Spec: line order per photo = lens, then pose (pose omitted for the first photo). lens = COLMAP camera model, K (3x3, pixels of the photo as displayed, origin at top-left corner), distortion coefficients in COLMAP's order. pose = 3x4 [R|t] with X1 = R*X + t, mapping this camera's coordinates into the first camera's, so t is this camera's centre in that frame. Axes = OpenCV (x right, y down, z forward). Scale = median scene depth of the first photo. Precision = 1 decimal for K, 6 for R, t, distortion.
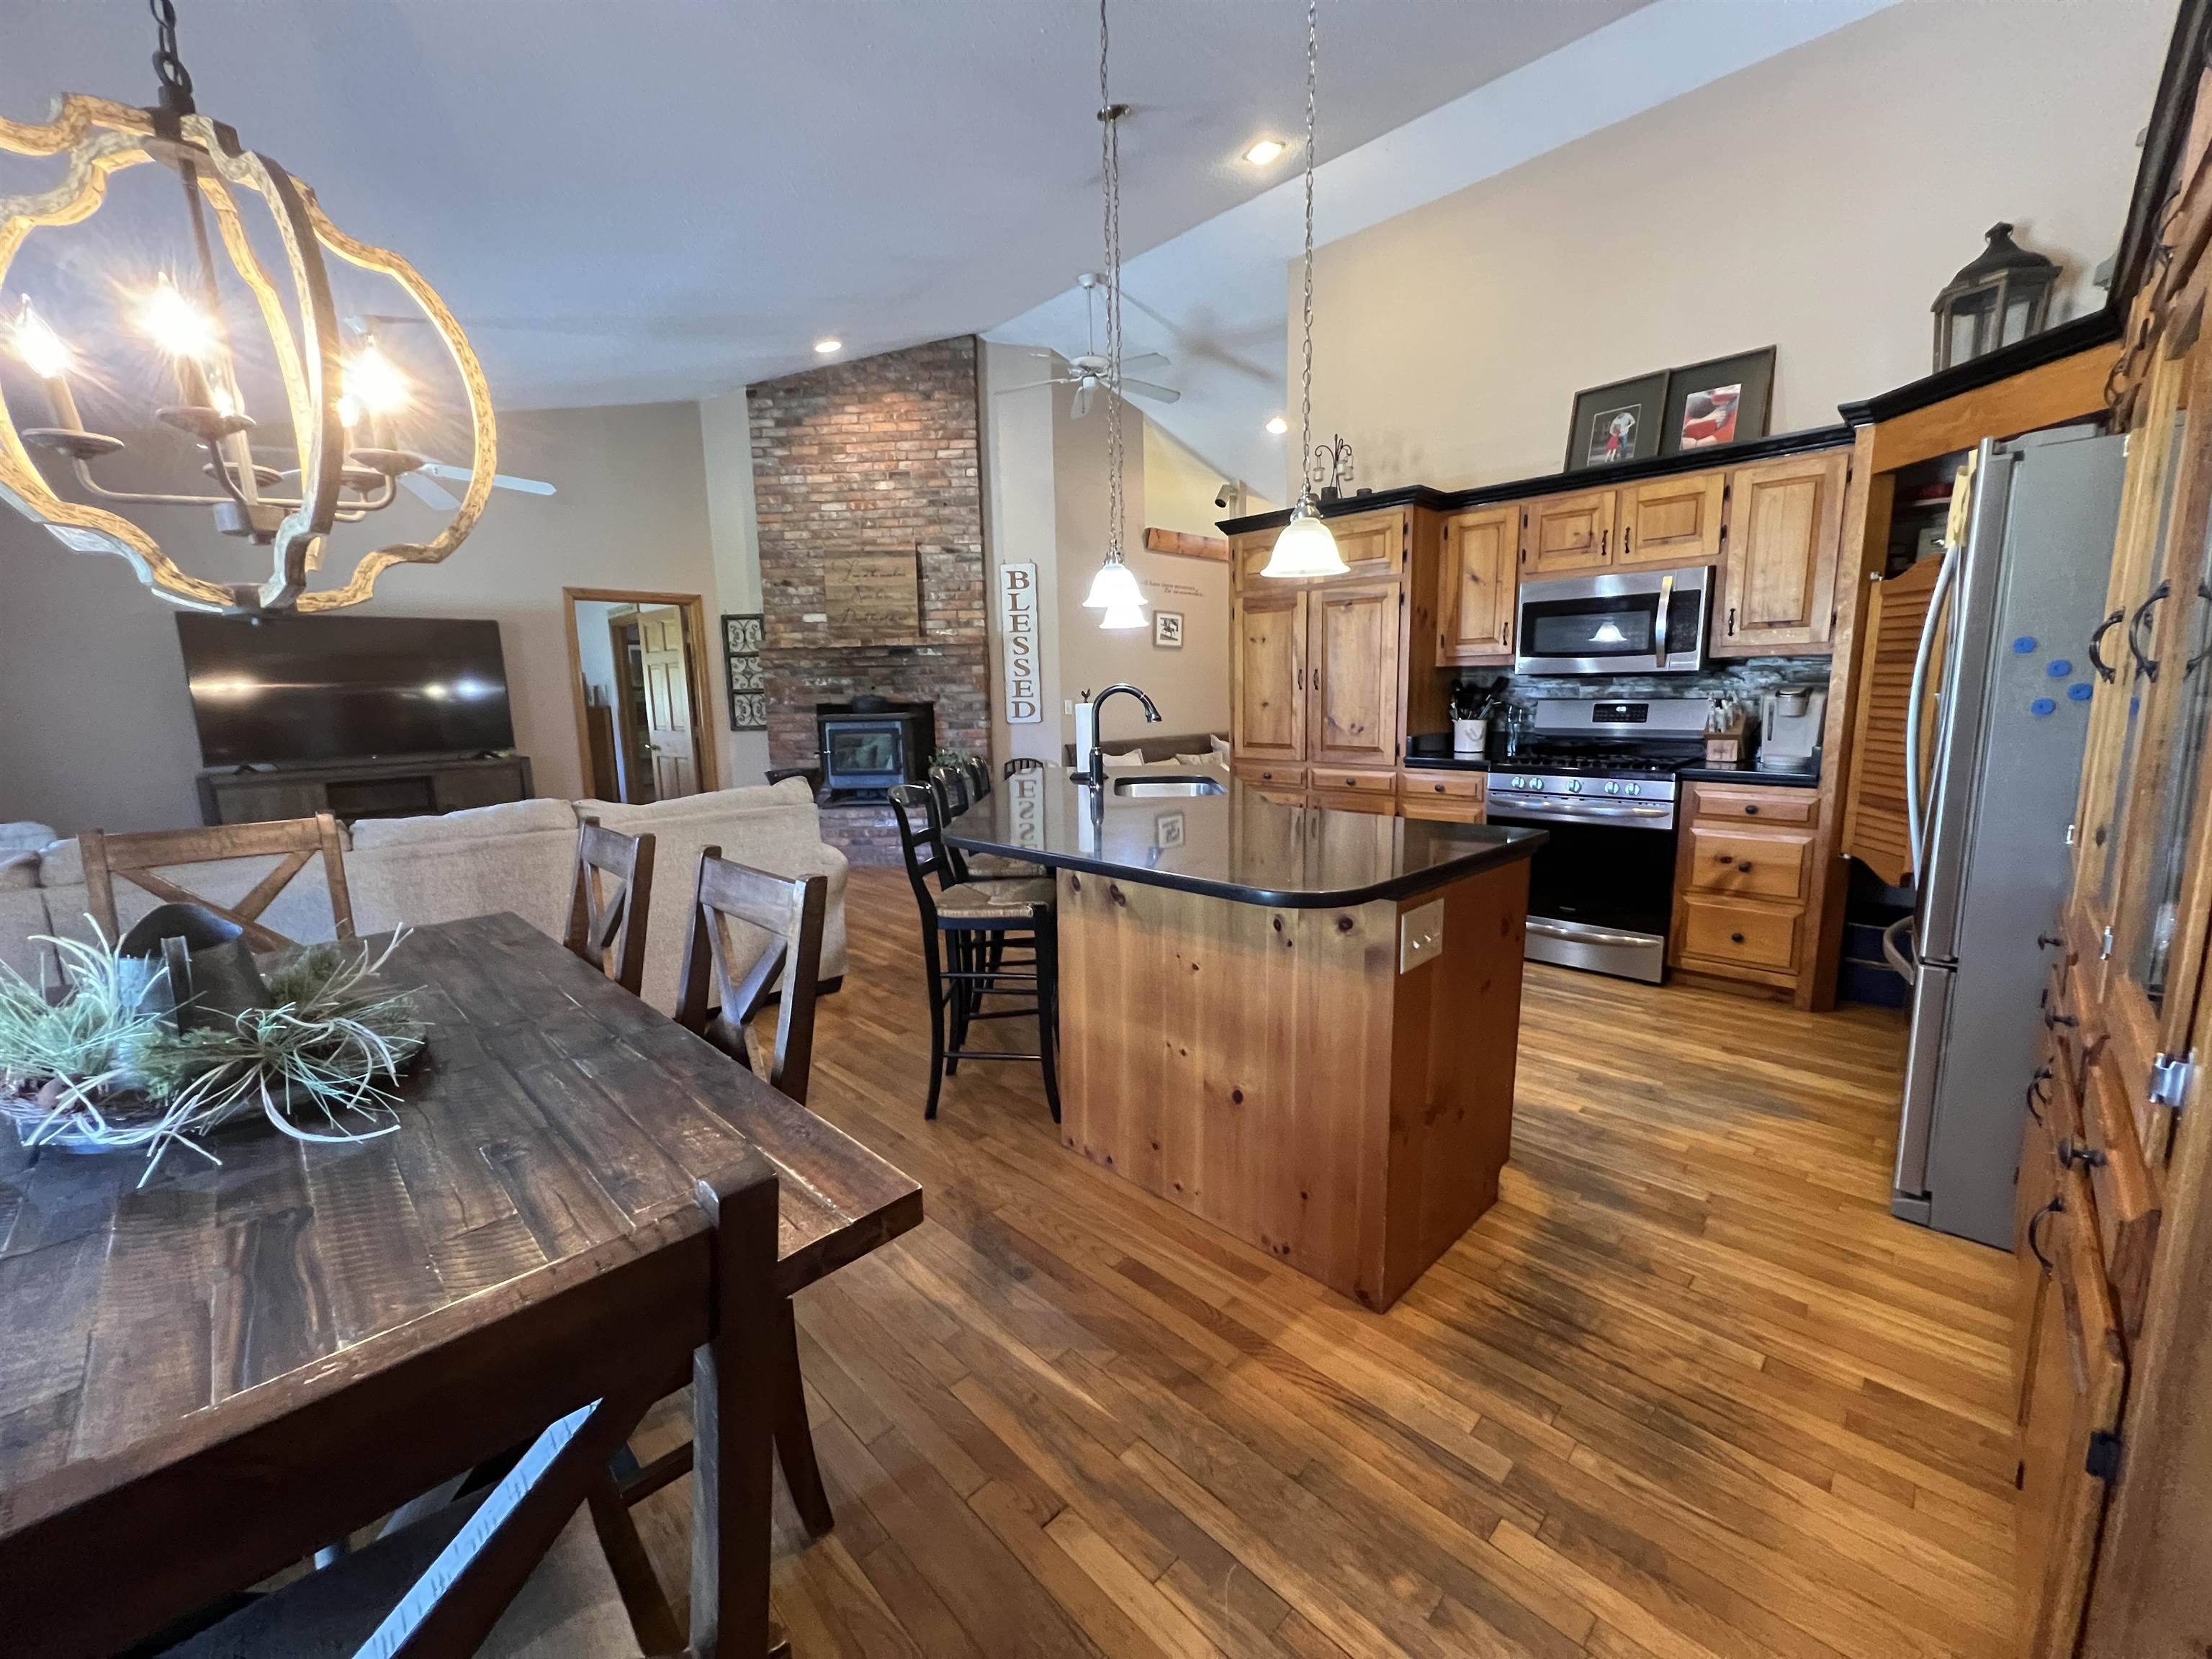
lens RADIAL K [[881.2, 0, 1105.7], [0, 881.2, 830.1], [0, 0, 1]] dist [-0.001666, 0.000013]
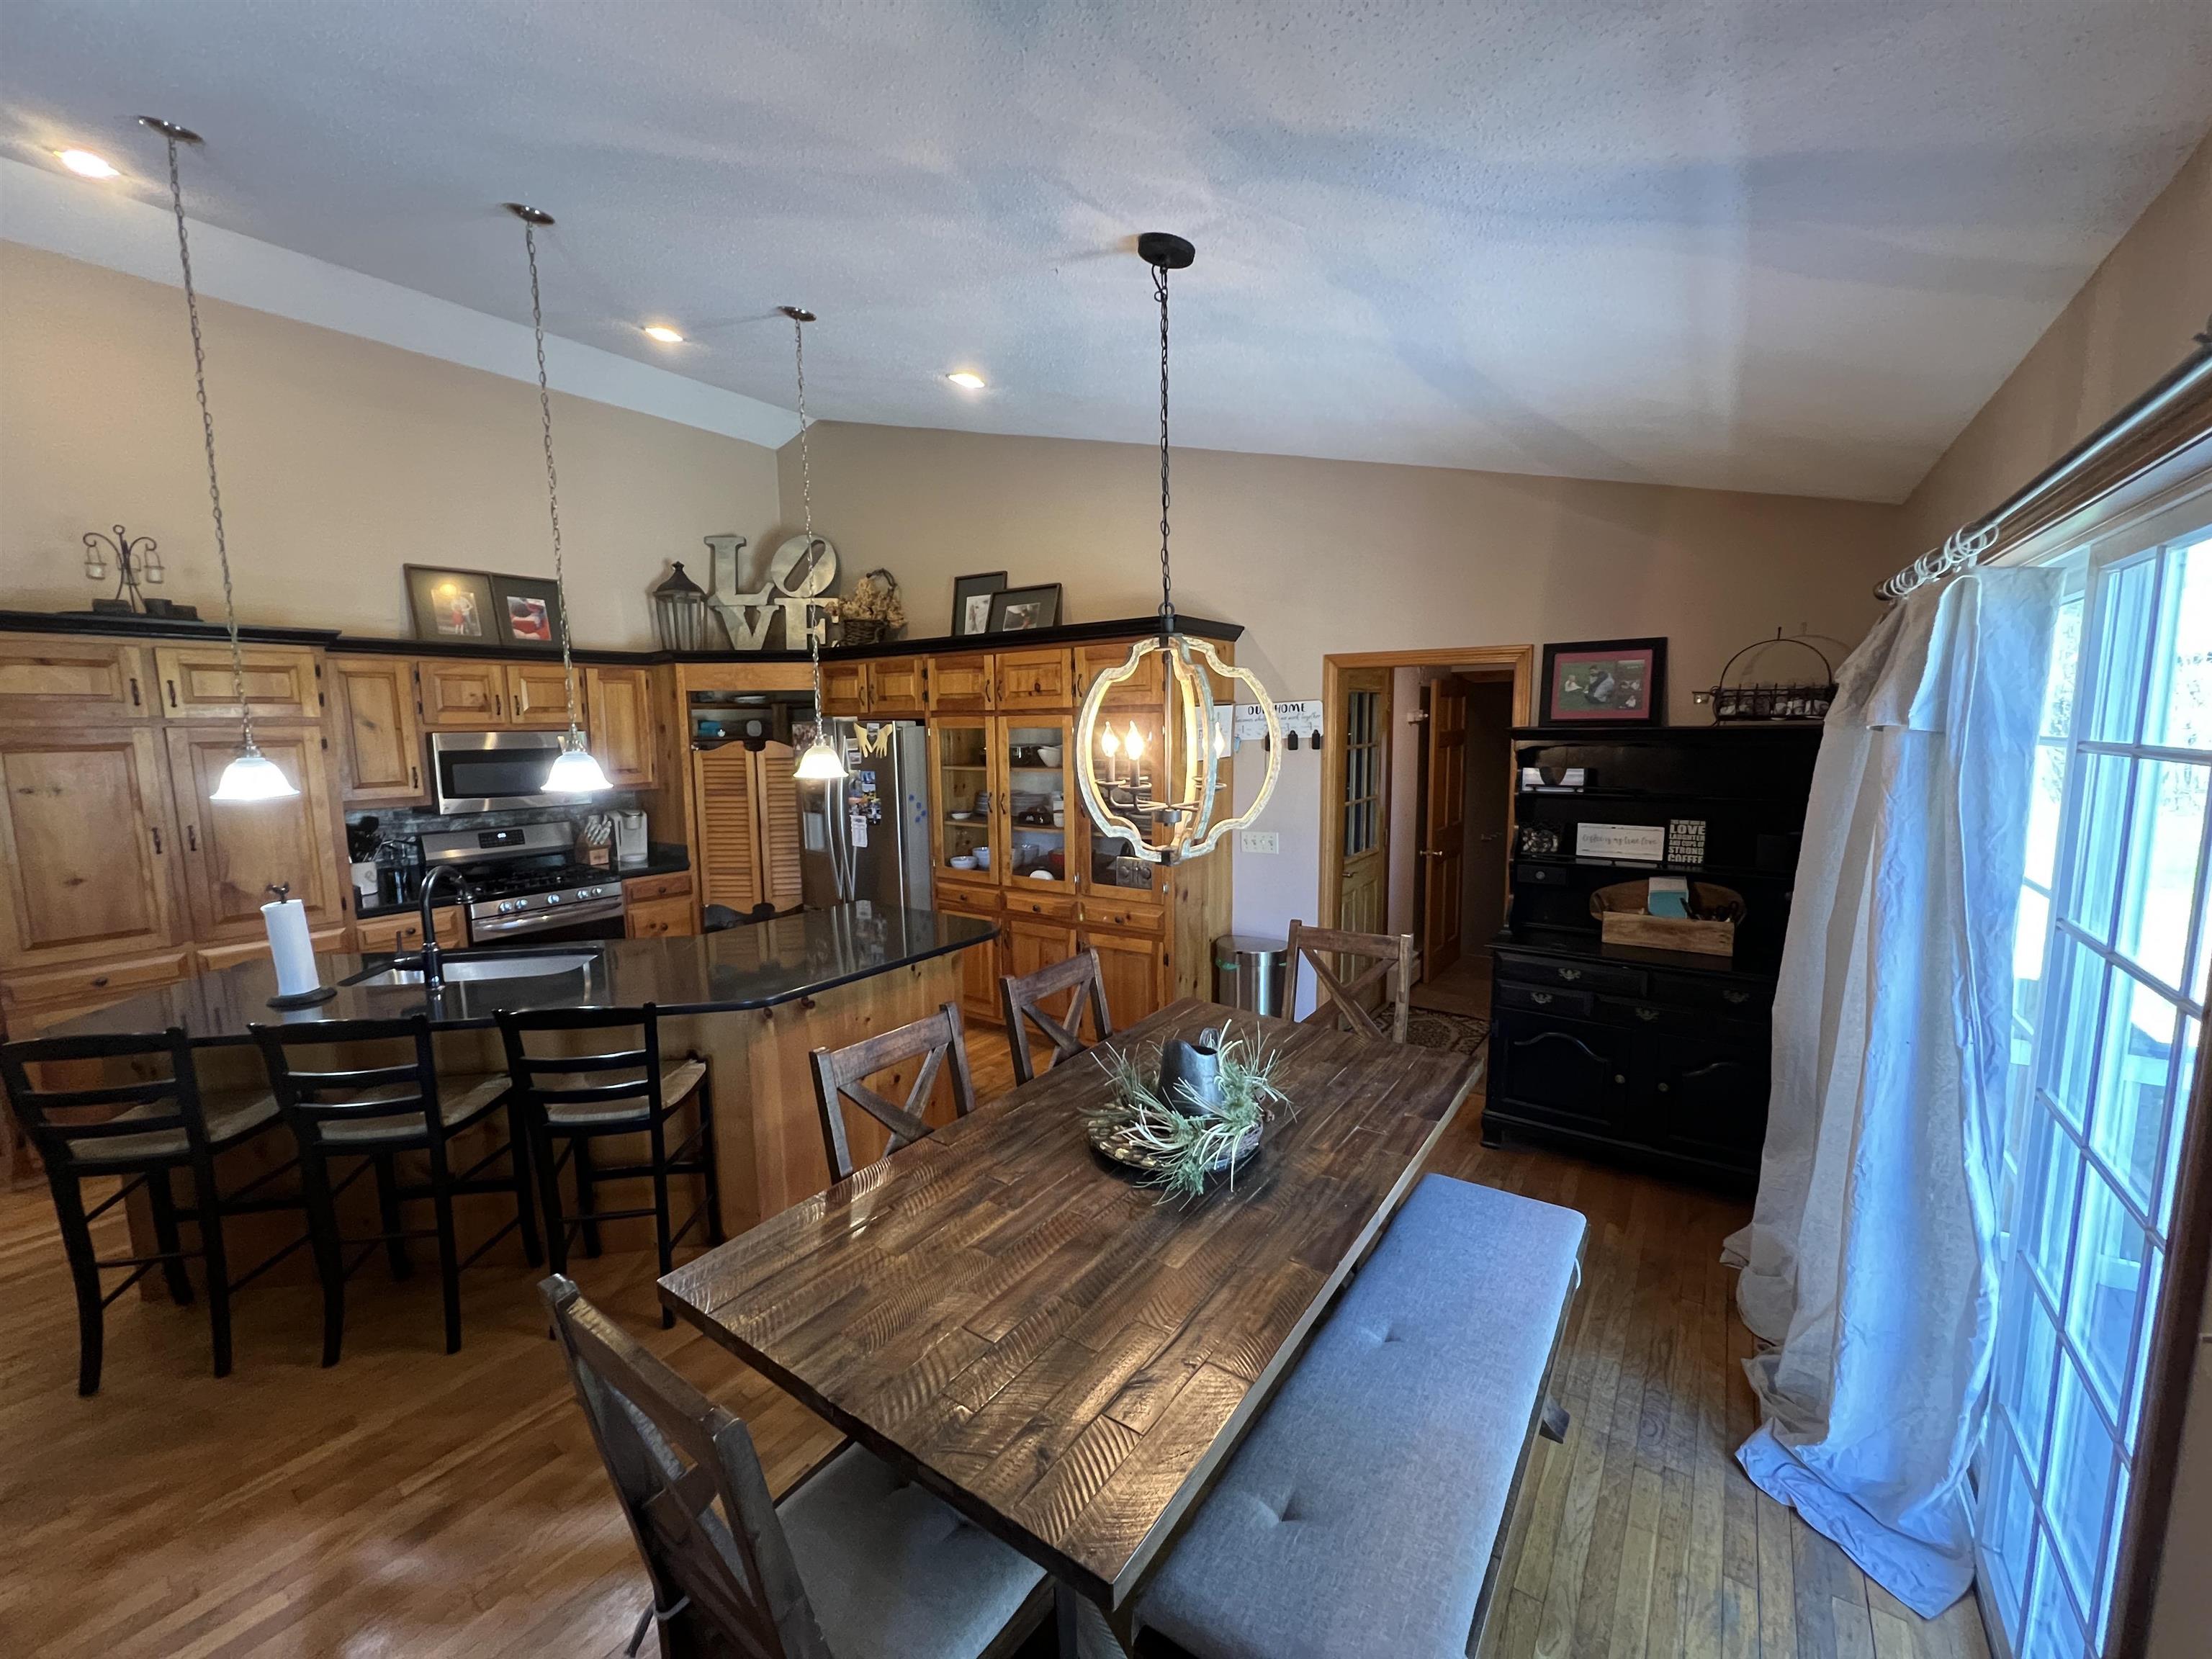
lens RADIAL K [[881.2, 0, 1100.7], [0, 881.2, 828.7], [0, 0, 1]] dist [-0.001666, 0.000013]
pose [[-0.169795, -0.094771, 0.980912, -0.482653], [0.174004, 0.976843, 0.124498, -0.099116], [-0.969996, 0.191822, -0.149372, 0.241294]]
